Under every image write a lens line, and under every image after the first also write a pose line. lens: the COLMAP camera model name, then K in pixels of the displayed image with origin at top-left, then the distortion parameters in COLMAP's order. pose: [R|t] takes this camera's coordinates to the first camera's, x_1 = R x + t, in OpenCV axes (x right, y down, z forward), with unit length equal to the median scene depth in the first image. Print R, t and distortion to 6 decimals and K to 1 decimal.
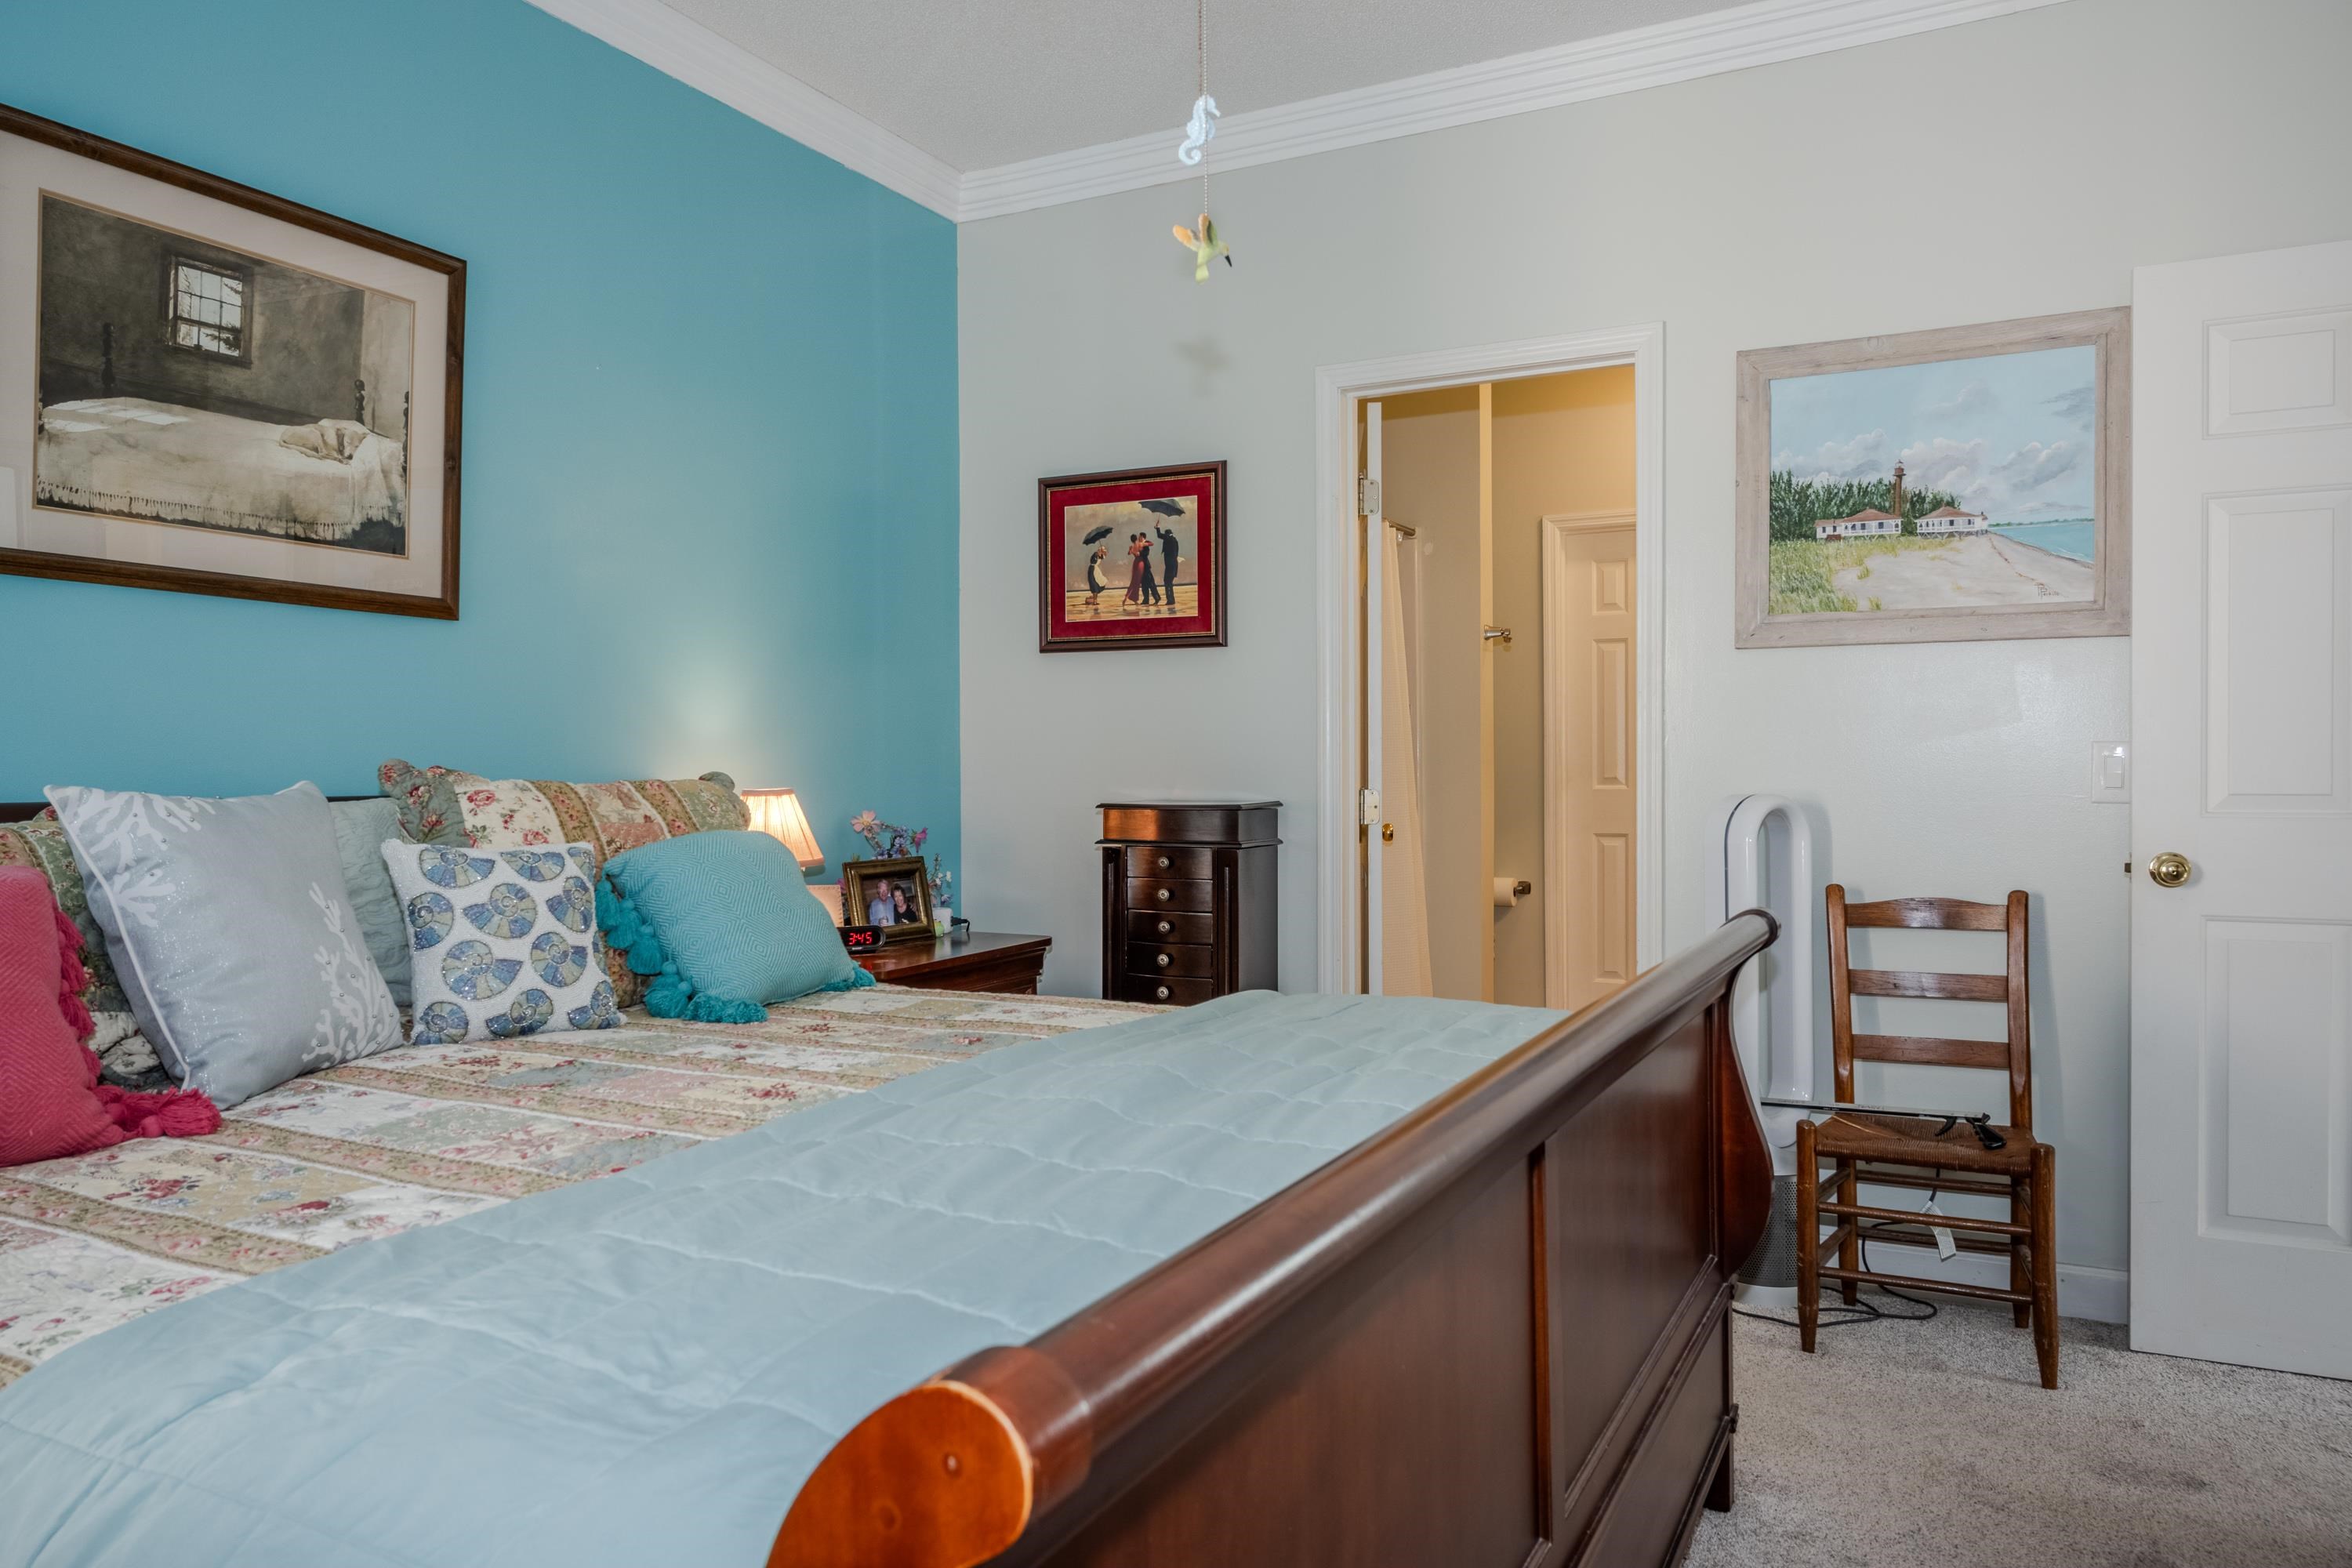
lens RADIAL K [[1572.7, 0, 1182.0], [0, 1572.7, 799.0], [0, 0, 1]] dist [-0.000921, 0.002419]
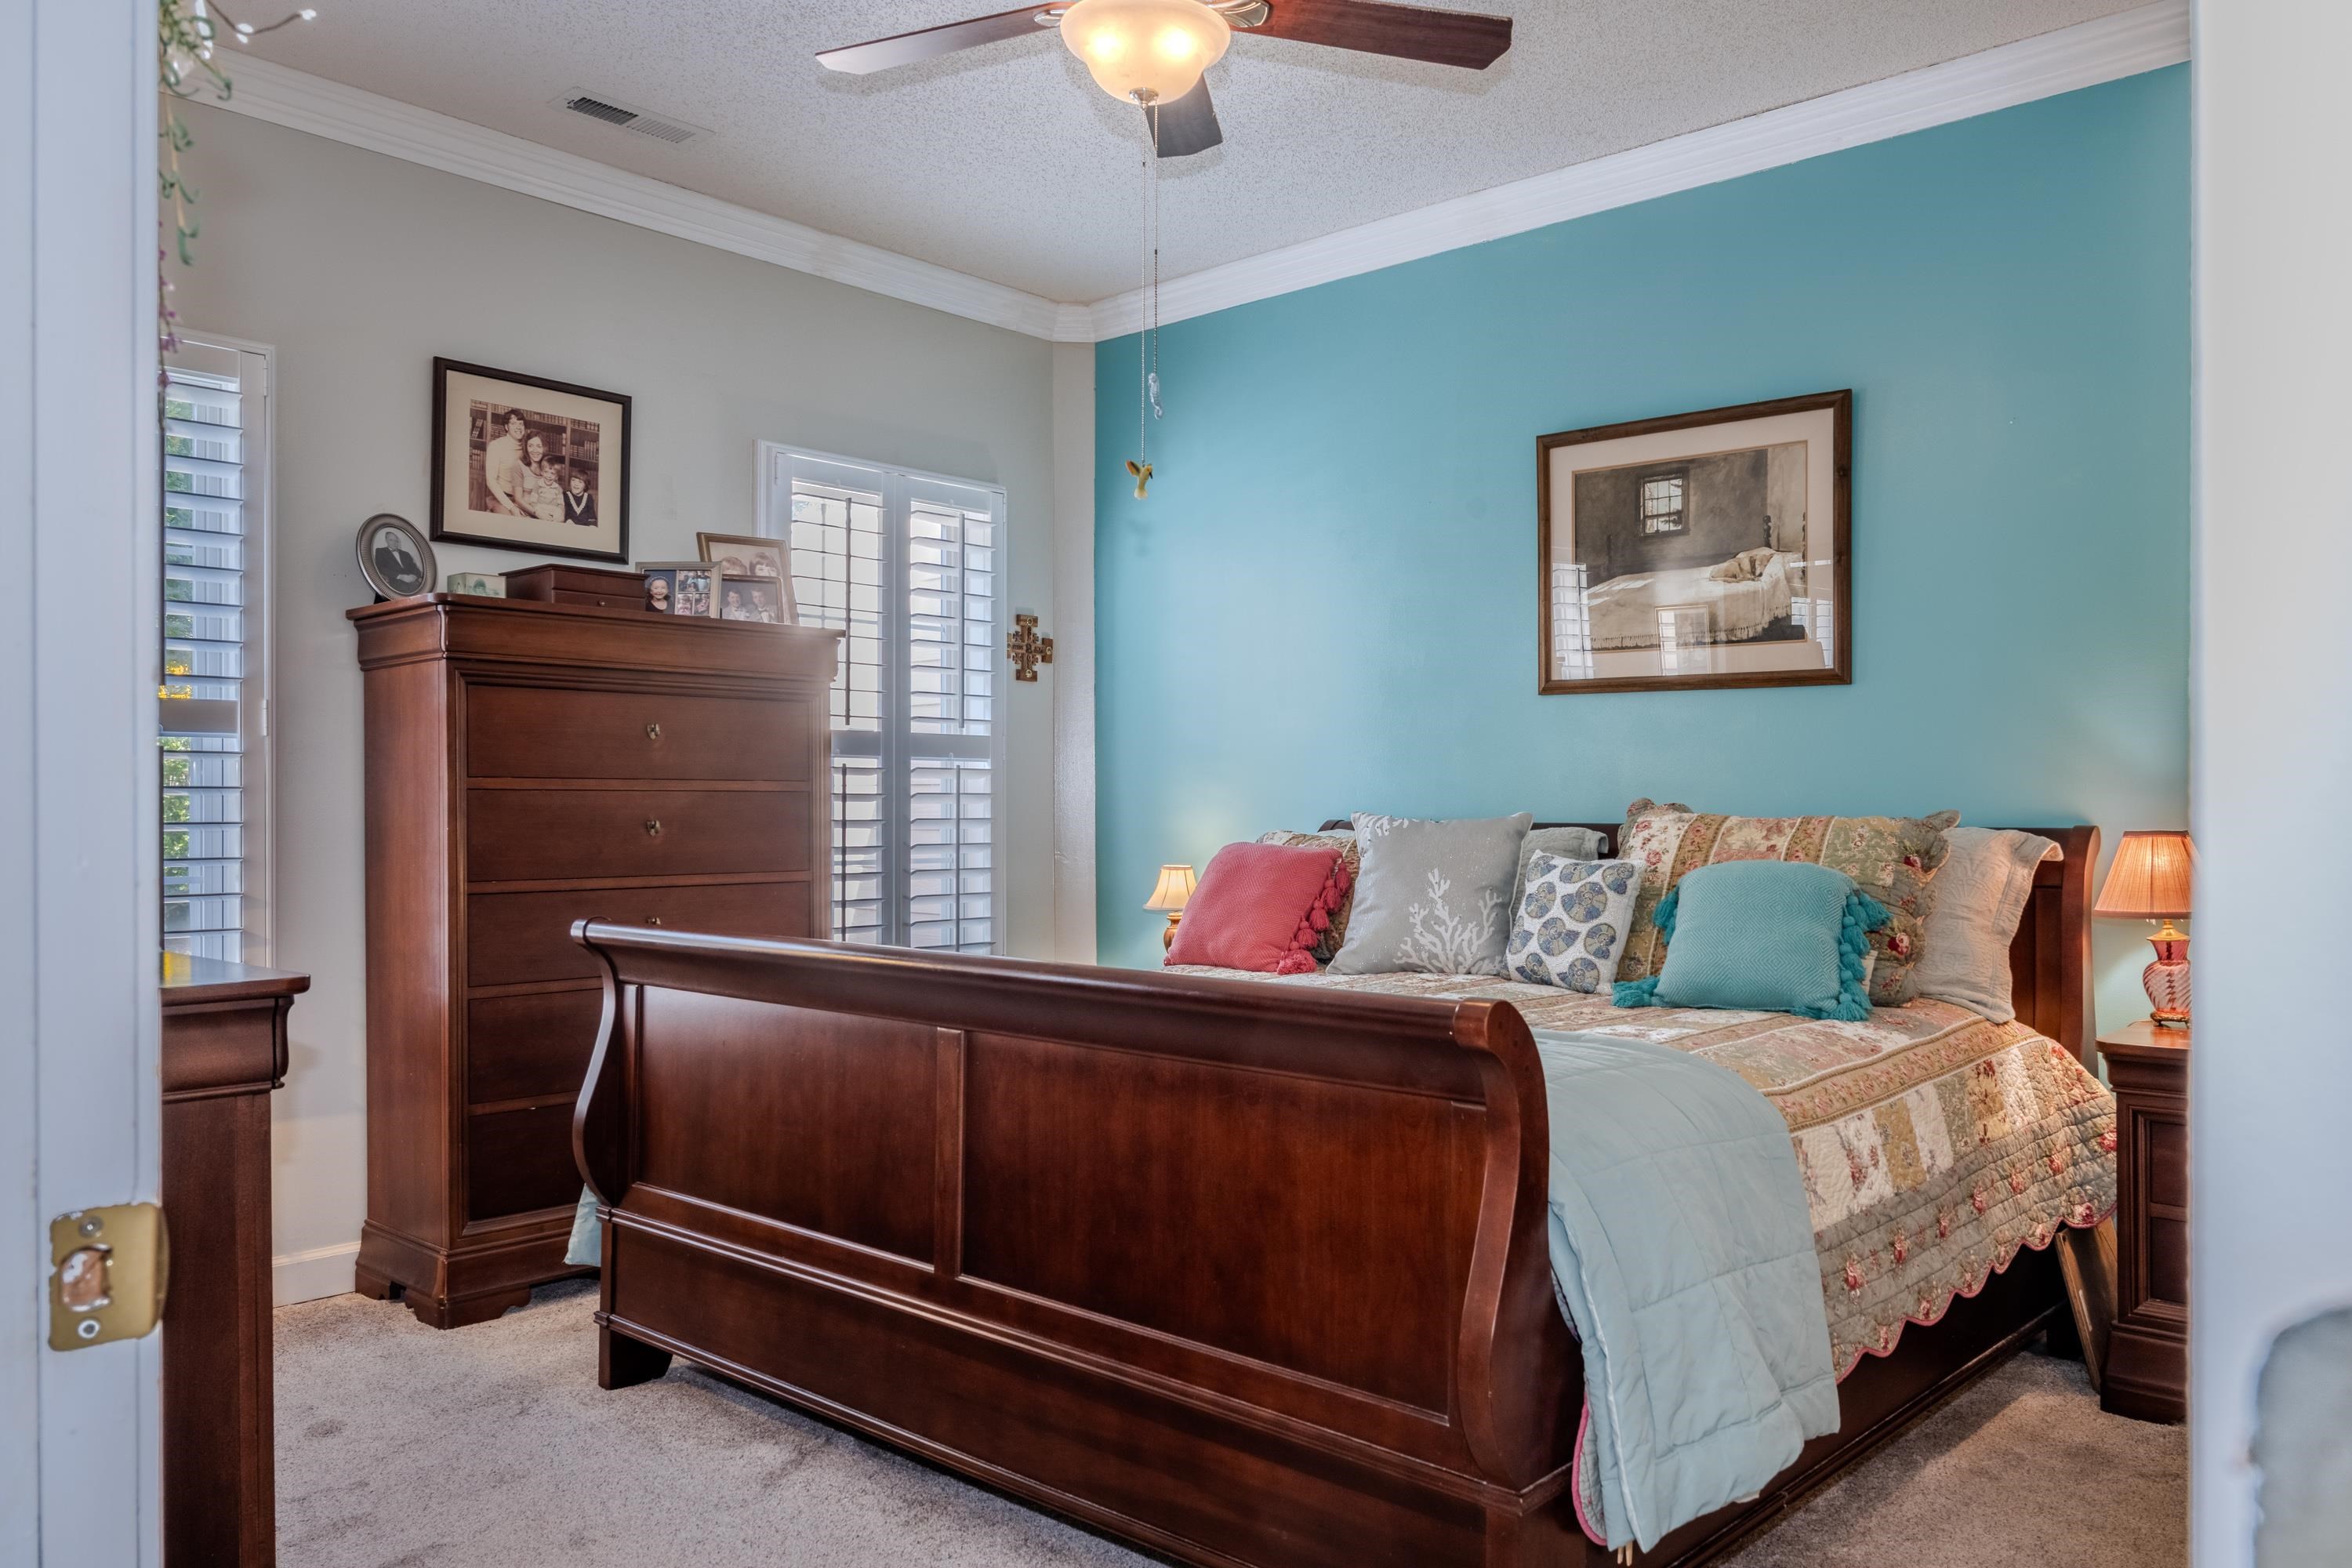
lens RADIAL K [[1686.2, 0, 1176.0], [0, 1686.2, 784.0], [0, 0, 1]] dist [0.000642, -0.000552]
pose [[-0.263410, -0.010730, -0.964624, 1.013692], [-0.025782, 0.999659, -0.004079, -0.019417], [0.964339, 0.023795, -0.263597, 0.917077]]
